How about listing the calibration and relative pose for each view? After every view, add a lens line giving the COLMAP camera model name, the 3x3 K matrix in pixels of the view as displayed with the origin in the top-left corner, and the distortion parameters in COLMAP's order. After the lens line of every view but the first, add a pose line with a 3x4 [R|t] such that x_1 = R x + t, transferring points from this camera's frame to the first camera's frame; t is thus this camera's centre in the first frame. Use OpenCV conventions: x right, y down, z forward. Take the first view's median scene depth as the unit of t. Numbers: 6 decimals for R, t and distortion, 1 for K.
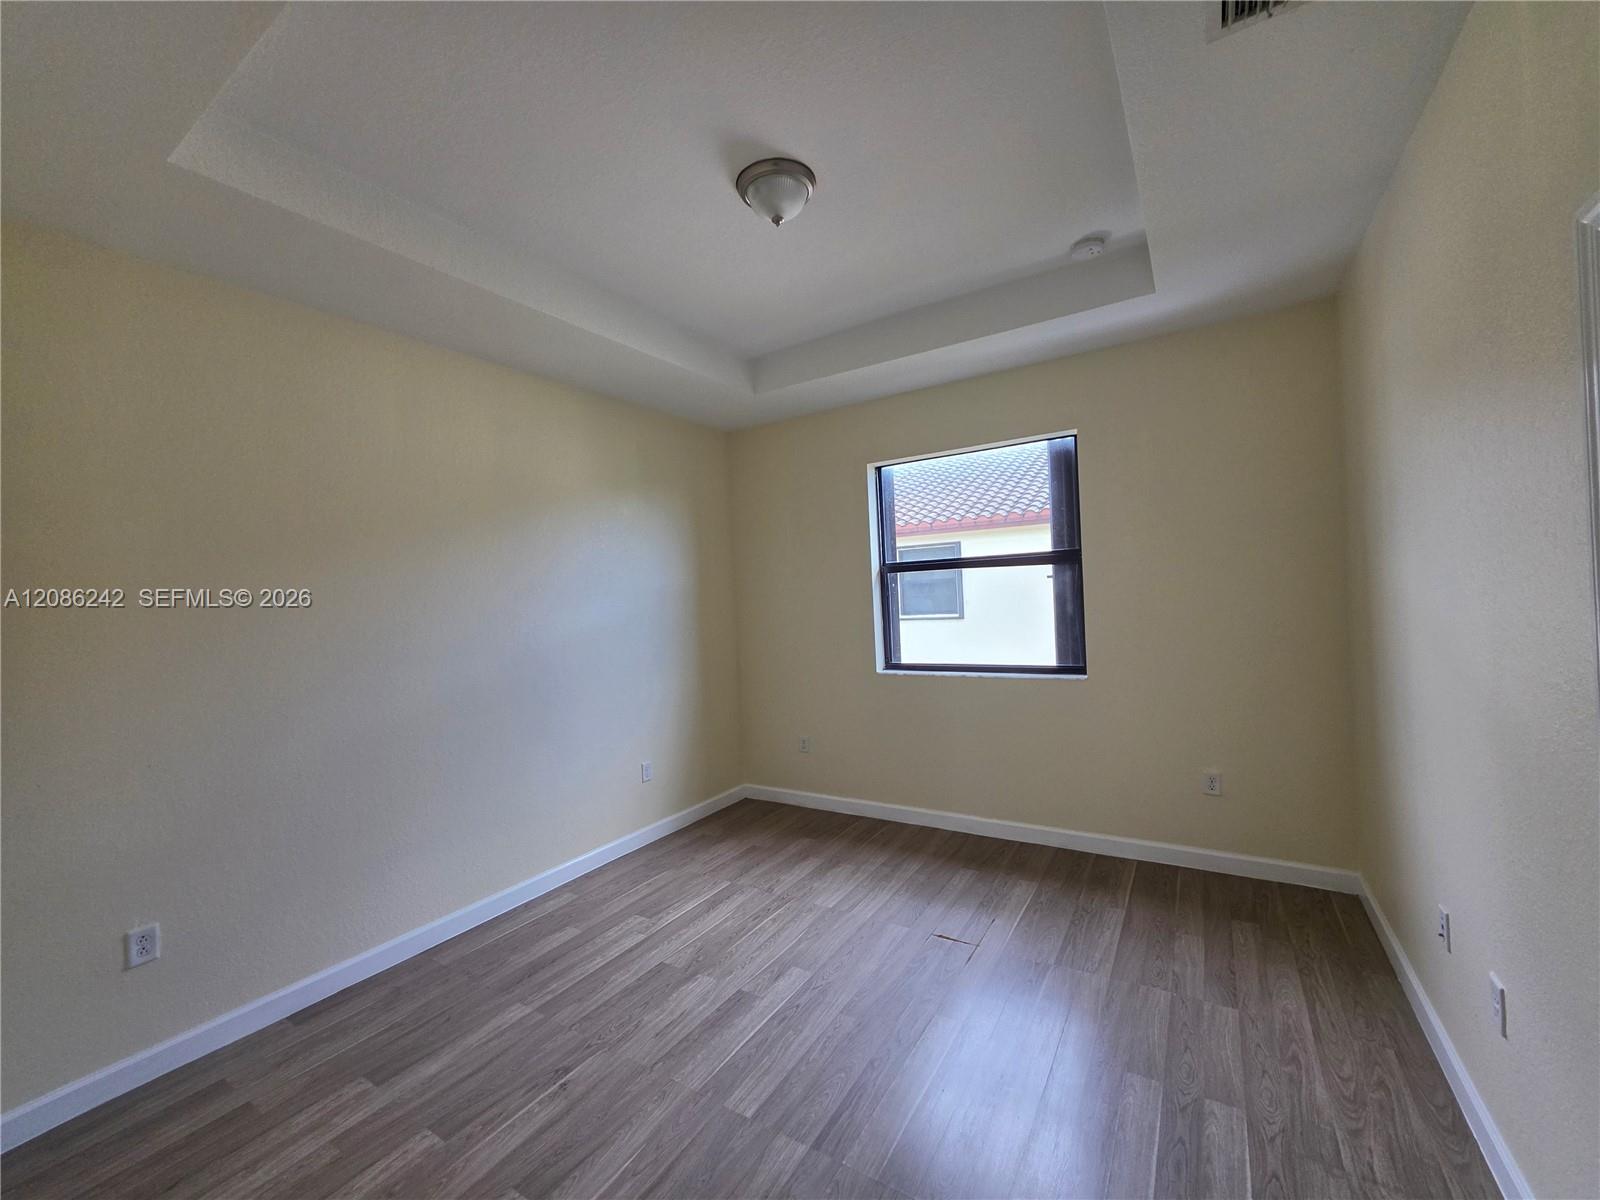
lens RADIAL K [[643.1, 0, 797.3], [0, 643.1, 597.0], [0, 0, 1]] dist [-0.004211, 0.001246]
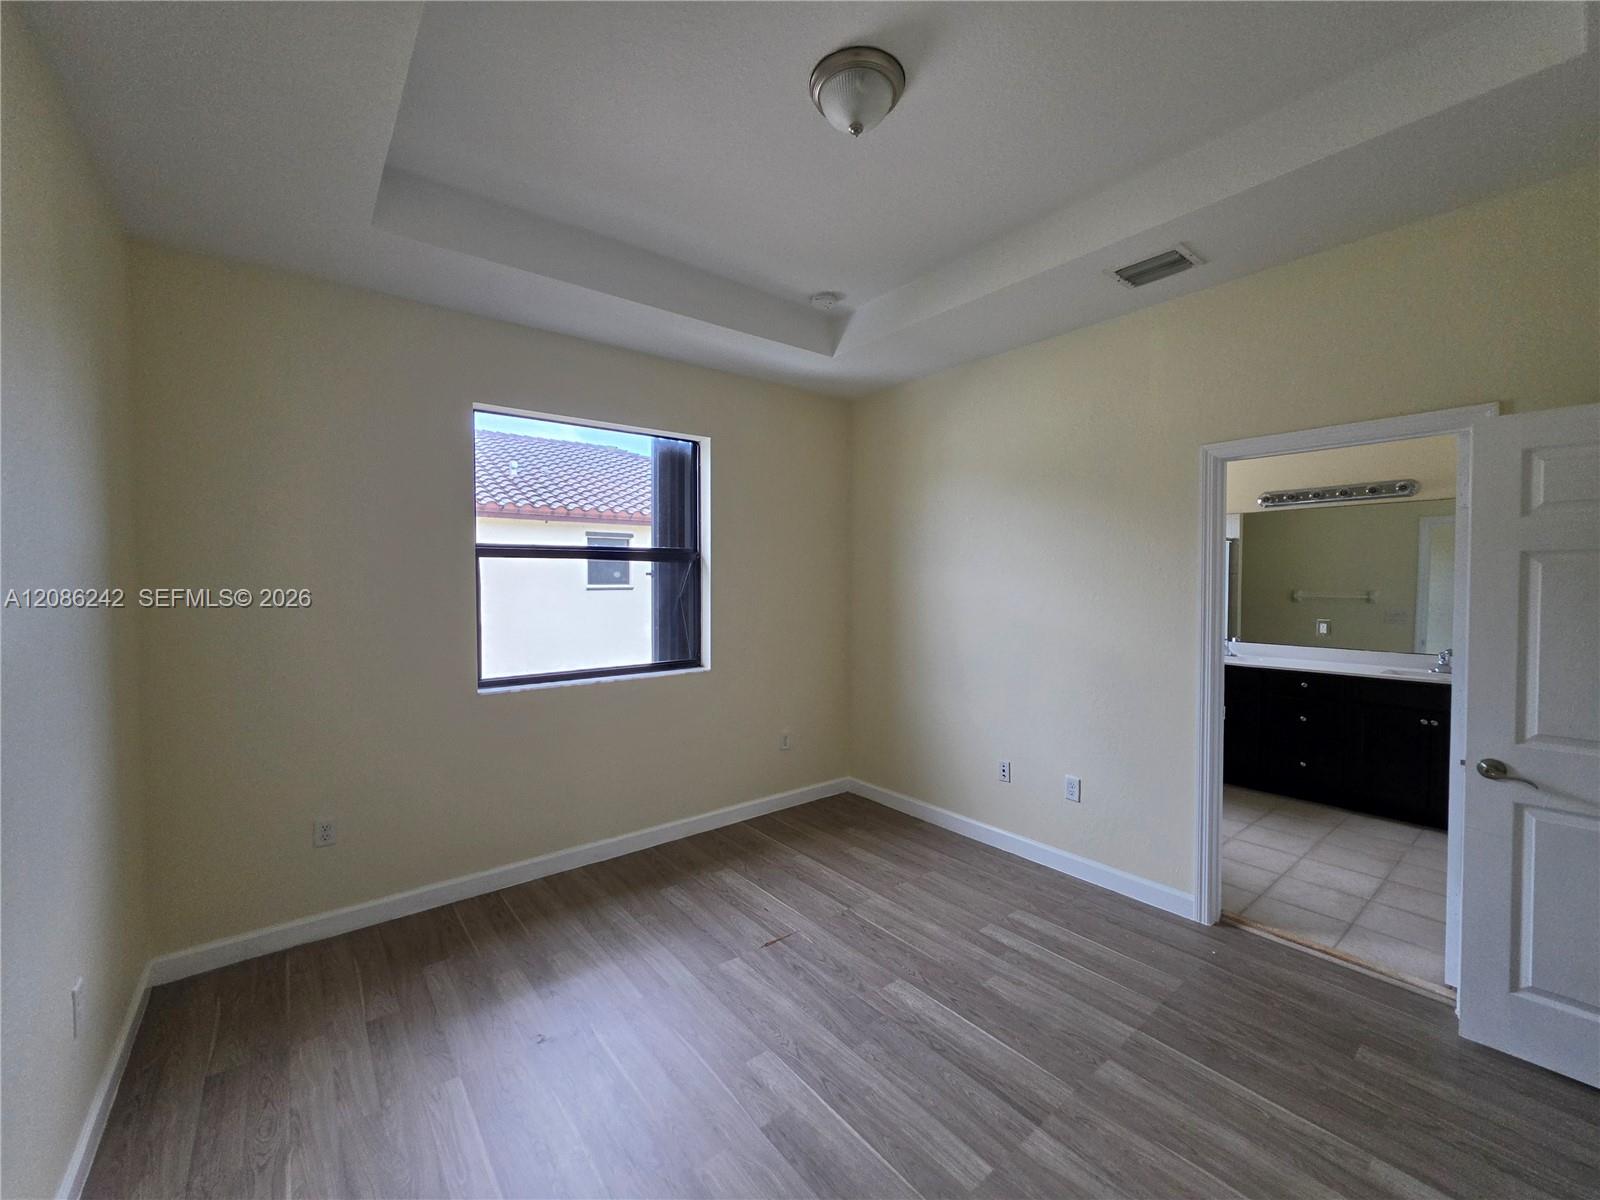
lens RADIAL K [[643.1, 0, 800.1], [0, 643.1, 599.4], [0, 0, 1]] dist [-0.004211, 0.001246]
pose [[0.328258, 0.016754, 0.944440, -0.558421], [-0.009791, 0.999849, -0.014334, 0.023671], [-0.944537, -0.004542, 0.328373, 0.534073]]
